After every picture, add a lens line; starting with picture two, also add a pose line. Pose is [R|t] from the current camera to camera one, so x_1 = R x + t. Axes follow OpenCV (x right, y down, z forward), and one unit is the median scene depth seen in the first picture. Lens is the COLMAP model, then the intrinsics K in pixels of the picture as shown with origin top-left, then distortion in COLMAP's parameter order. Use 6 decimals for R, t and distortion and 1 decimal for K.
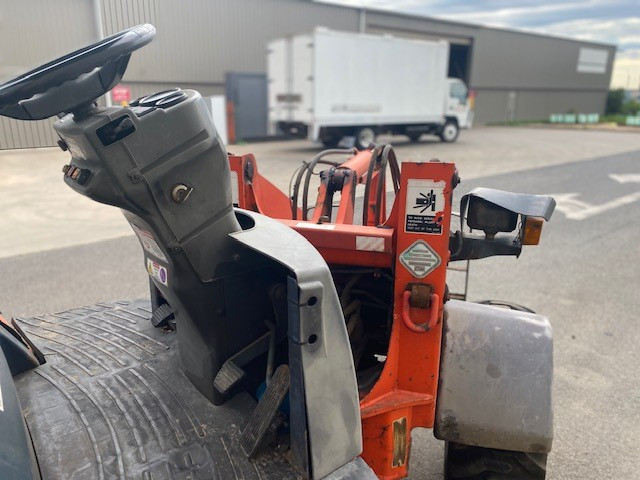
lens RADIAL K [[484.9, 0, 320.0], [0, 484.9, 240.0], [0, 0, 1]] dist [0.045771, -0.046301]
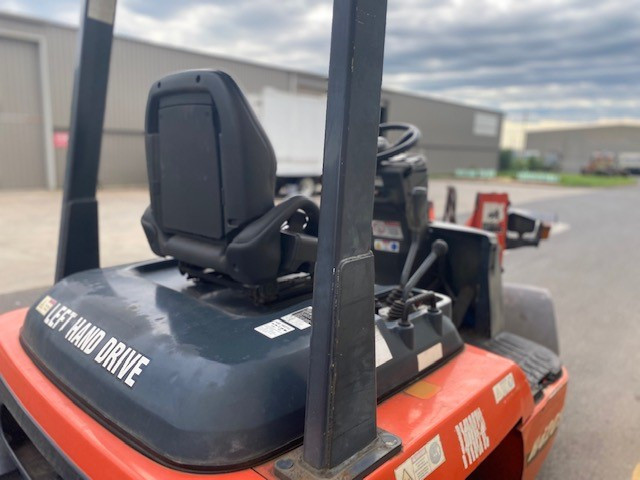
lens RADIAL K [[484.9, 0, 320.0], [0, 484.9, 240.0], [0, 0, 1]] dist [0.045771, -0.046301]
pose [[0.983523, -0.007414, 0.180628, -0.220576], [0.025218, 0.995016, -0.096472, 0.050939], [-0.179013, 0.099437, 0.978809, -0.190382]]
